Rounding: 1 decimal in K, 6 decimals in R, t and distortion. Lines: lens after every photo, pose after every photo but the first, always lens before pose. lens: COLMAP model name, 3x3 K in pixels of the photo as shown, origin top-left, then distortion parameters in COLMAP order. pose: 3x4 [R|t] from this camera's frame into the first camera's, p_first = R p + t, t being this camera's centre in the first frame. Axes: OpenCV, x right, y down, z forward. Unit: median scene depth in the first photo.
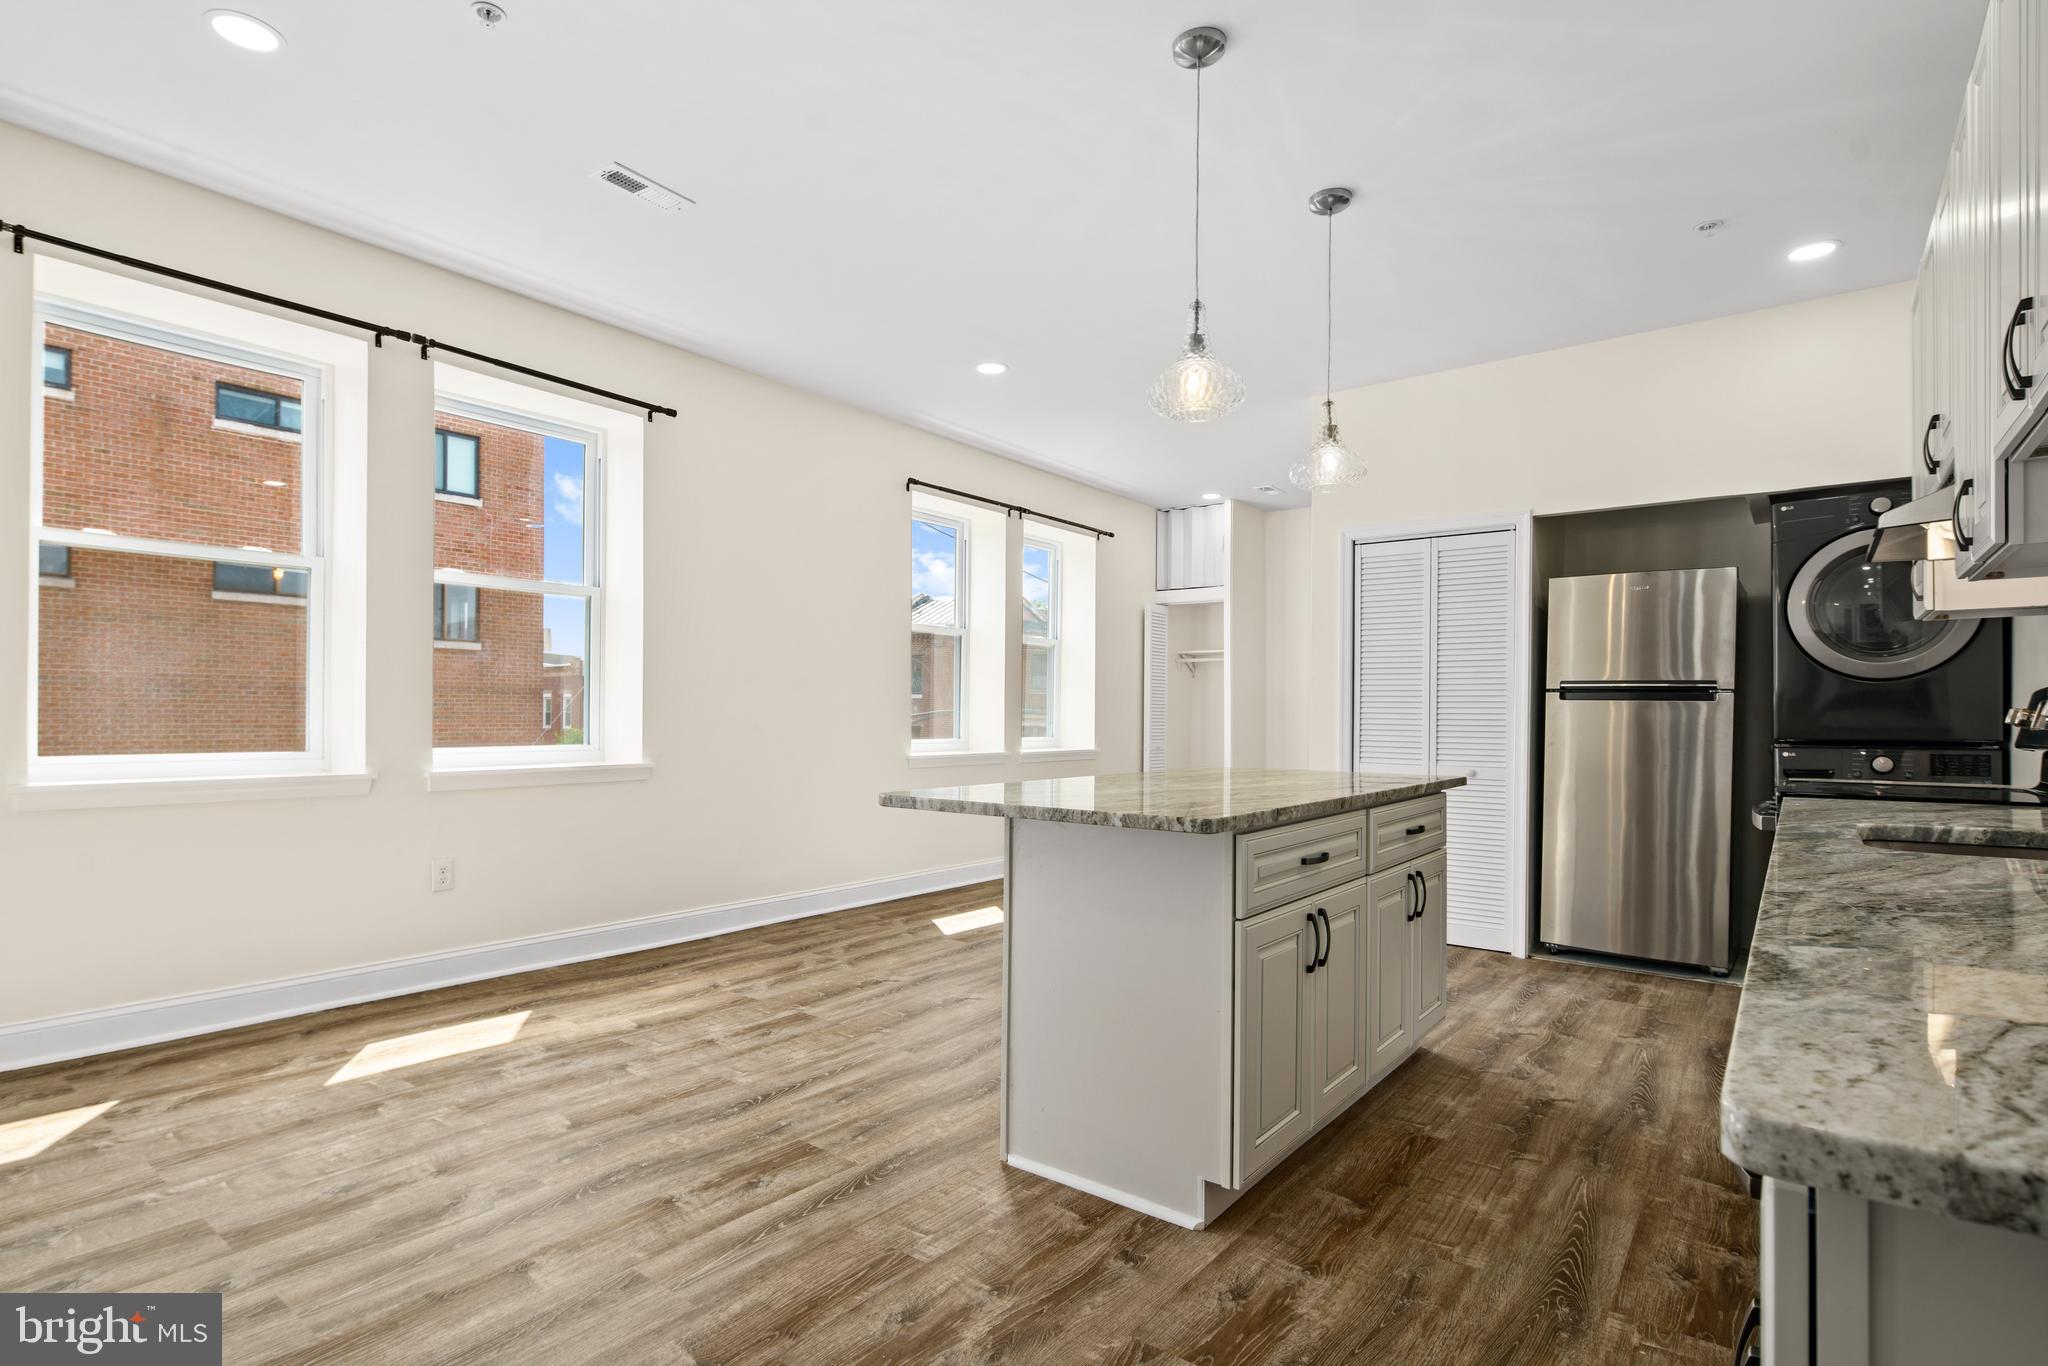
lens RADIAL K [[1003.0, 0, 1028.5], [0, 1003.0, 713.6], [0, 0, 1]] dist [0.005079, -0.003814]
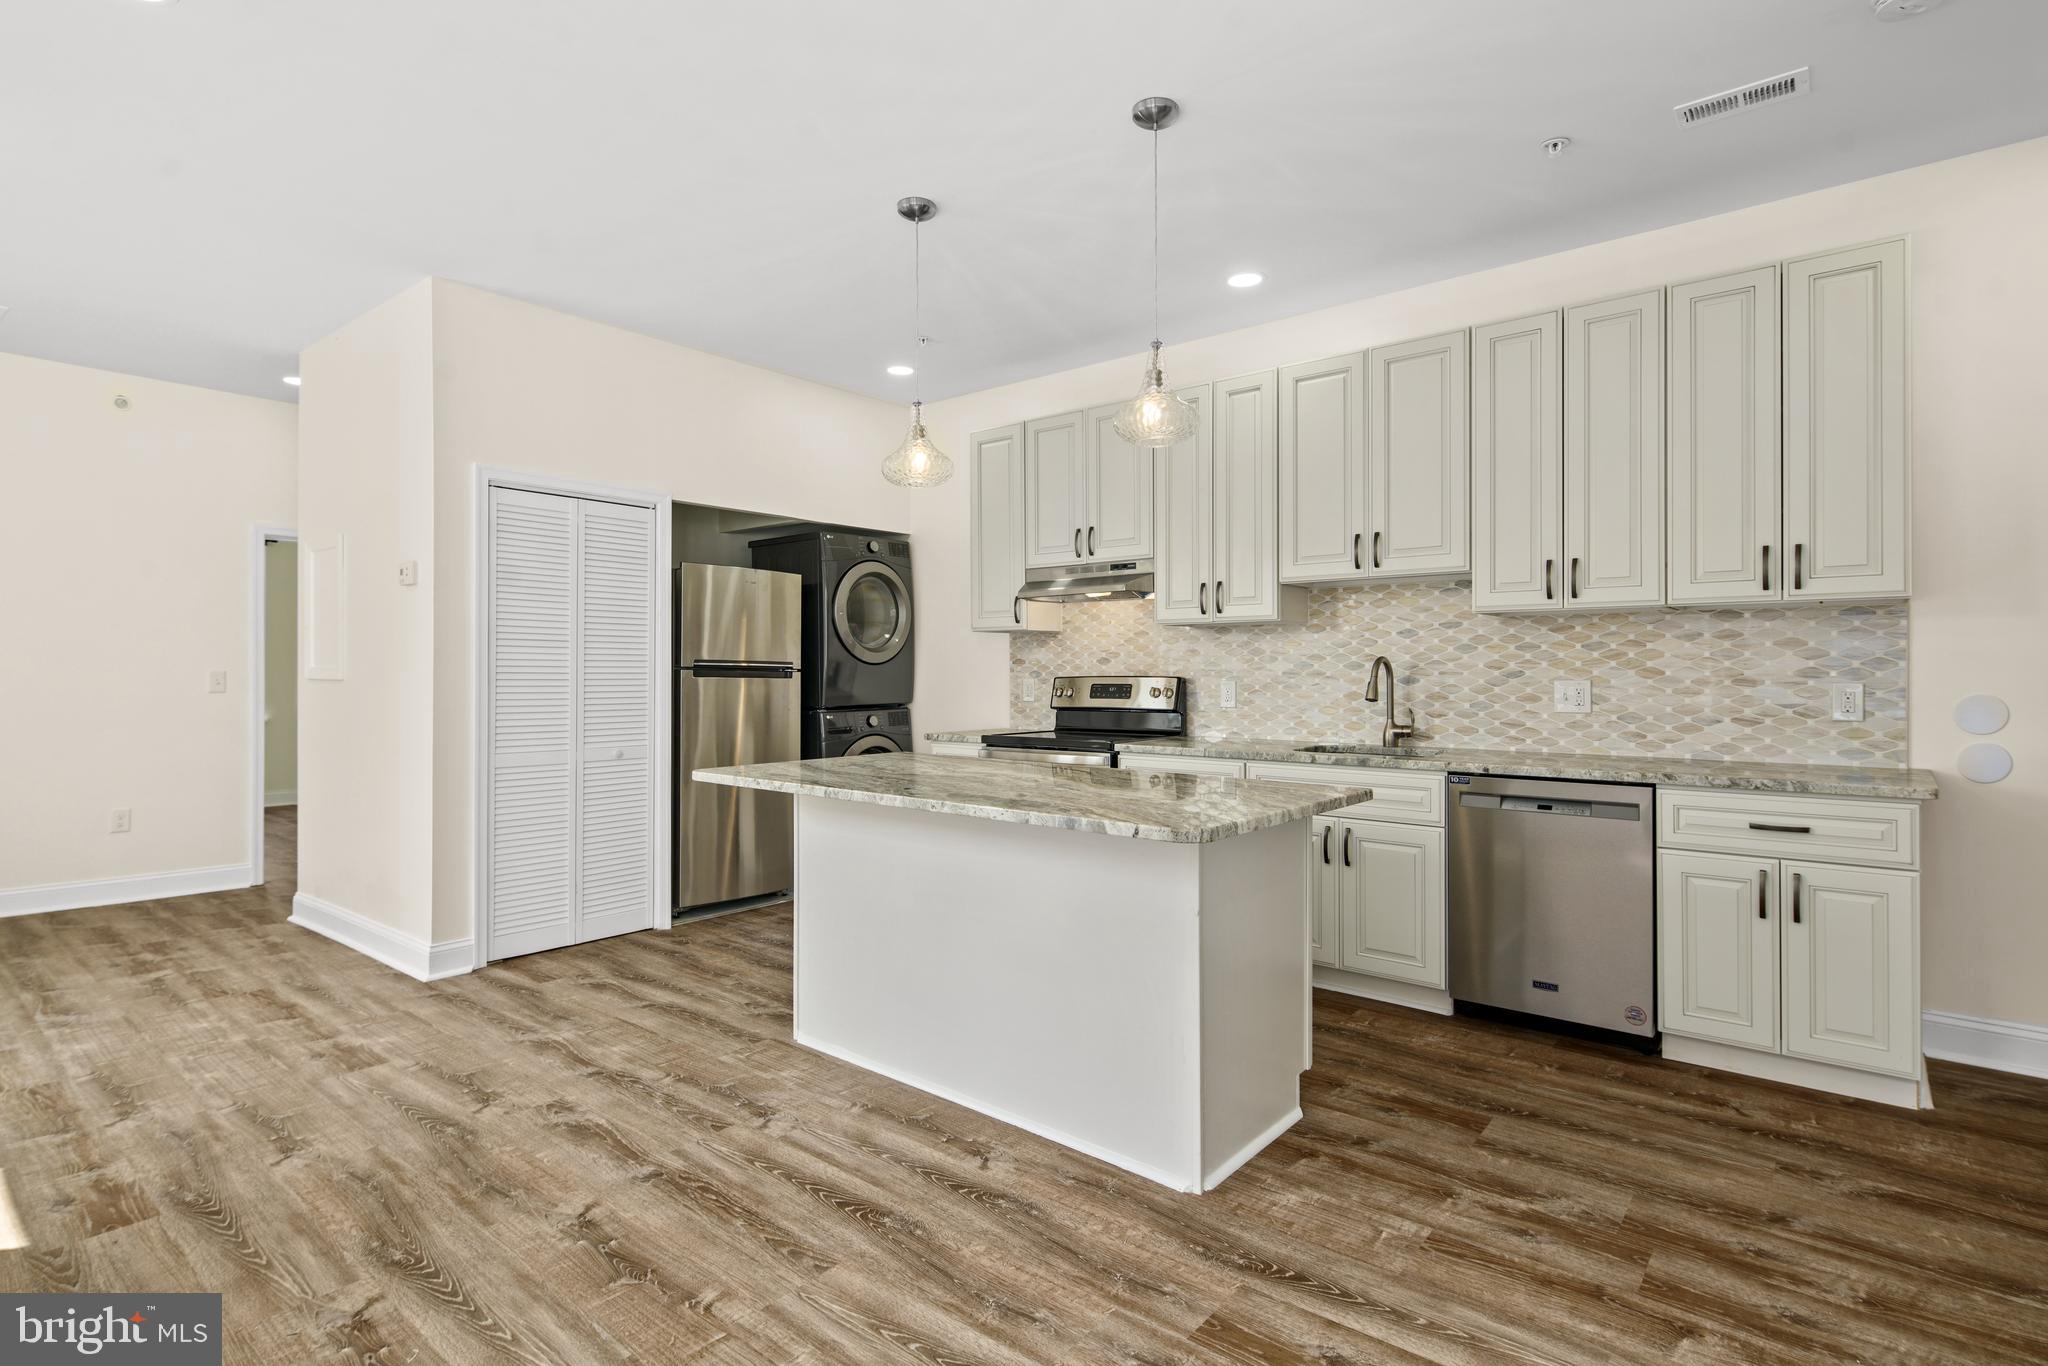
lens RADIAL K [[1003.0, 0, 1017.2], [0, 1003.0, 668.8], [0, 0, 1]] dist [0.005079, -0.003814]
pose [[0.043224, -0.001851, 0.999064, -0.626491], [-0.002480, 0.999995, 0.001960, -0.030898], [-0.999062, -0.002562, 0.043219, 0.729781]]
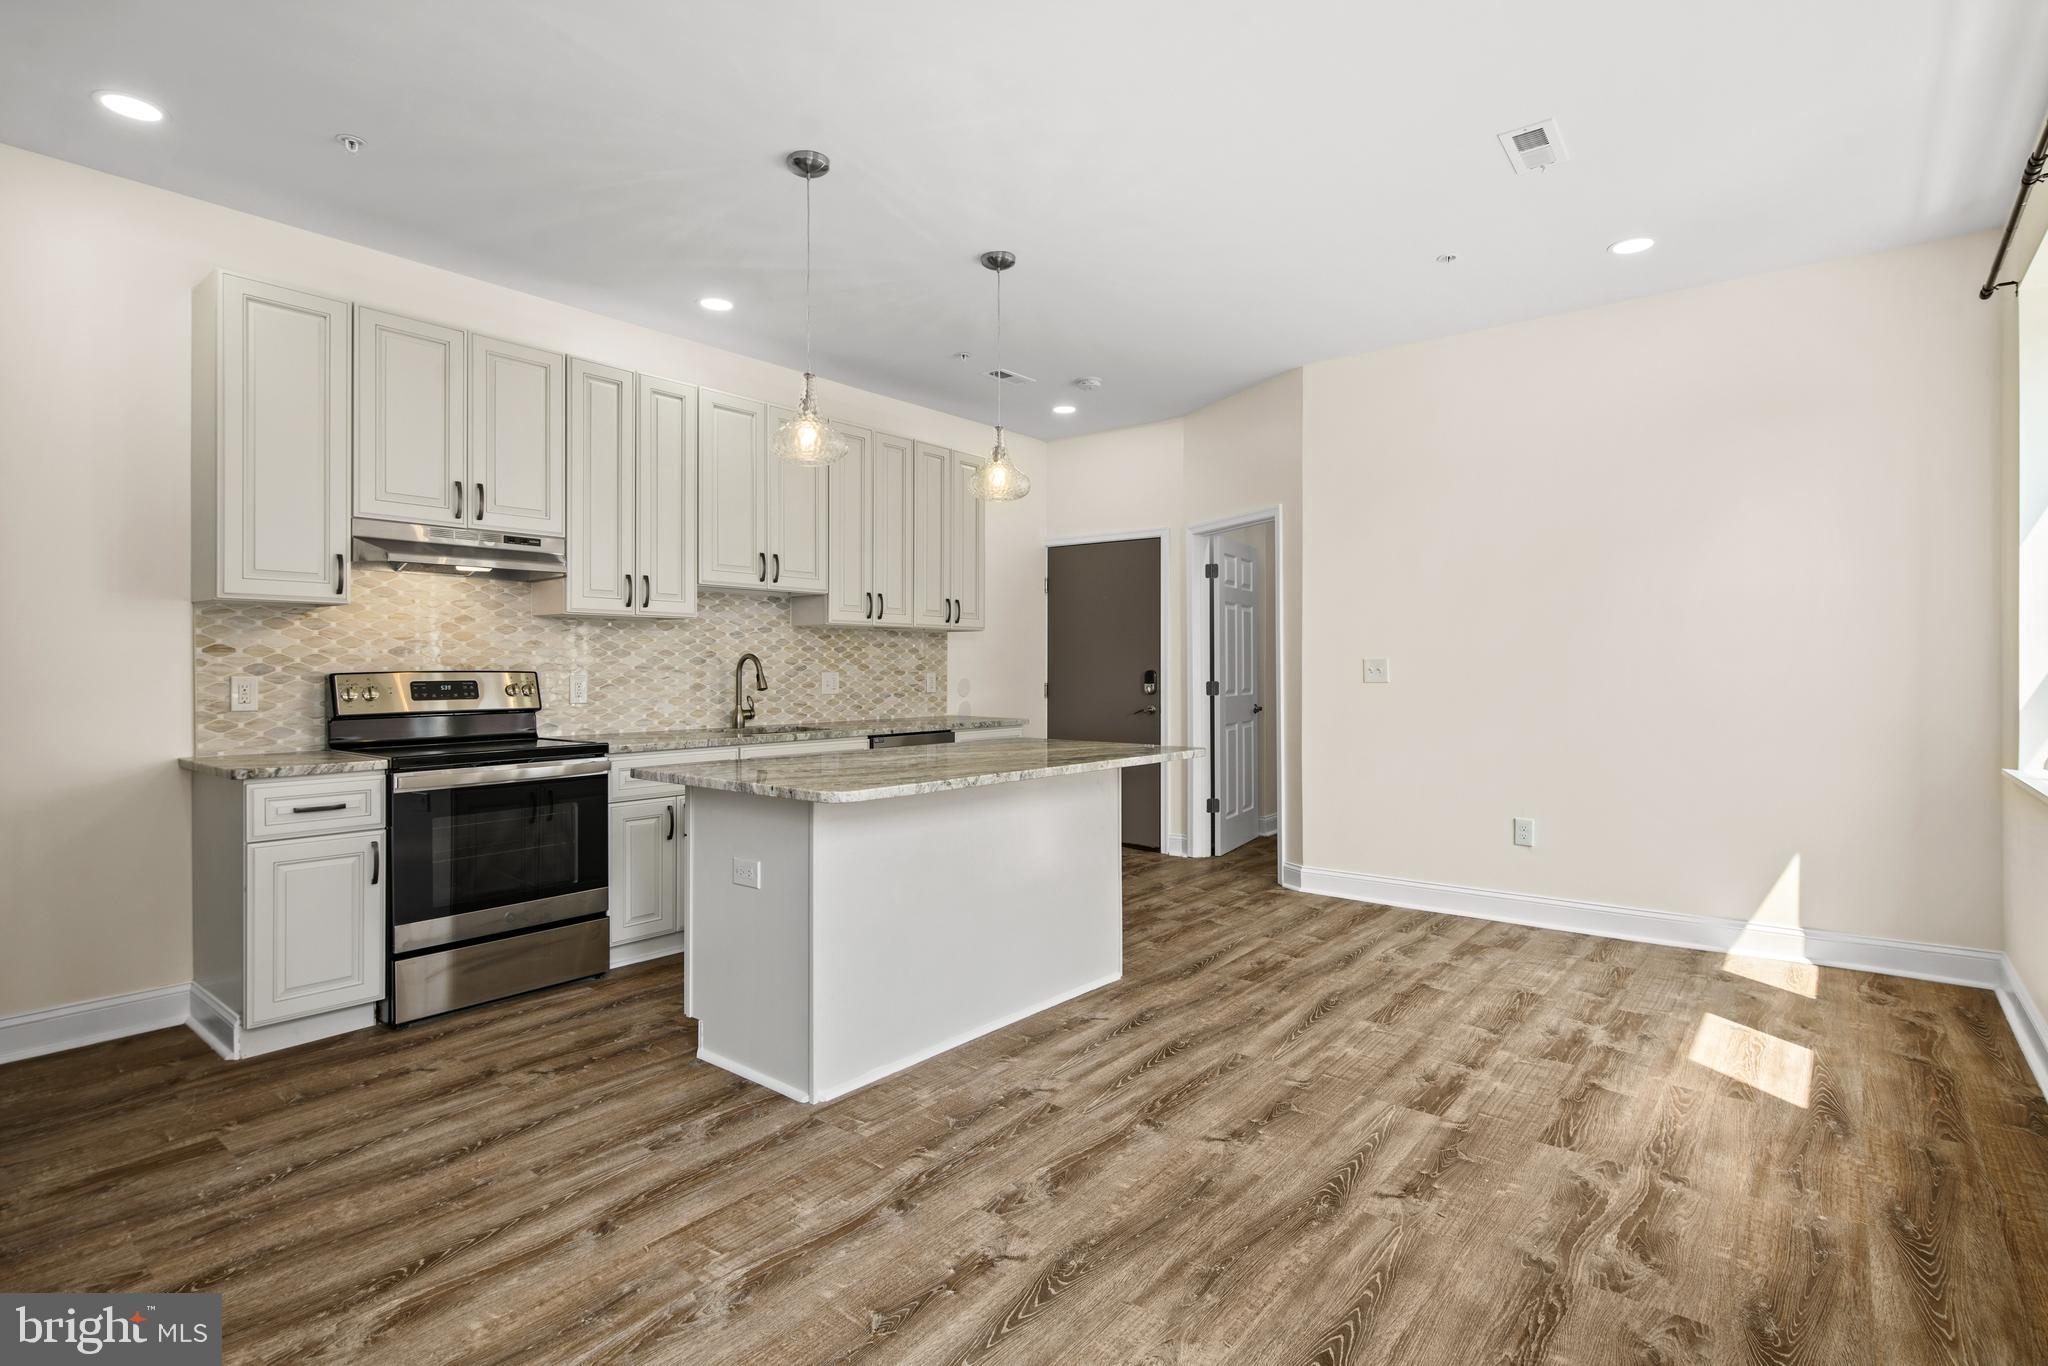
lens RADIAL K [[1003.0, 0, 1017.2], [0, 1003.0, 673.3], [0, 0, 1]] dist [0.005079, -0.003814]
pose [[-0.999347, -0.006973, 0.035449, 0.054652], [-0.006867, 0.999972, 0.003113, -0.023892], [-0.035470, 0.002867, -0.999367, 1.670083]]
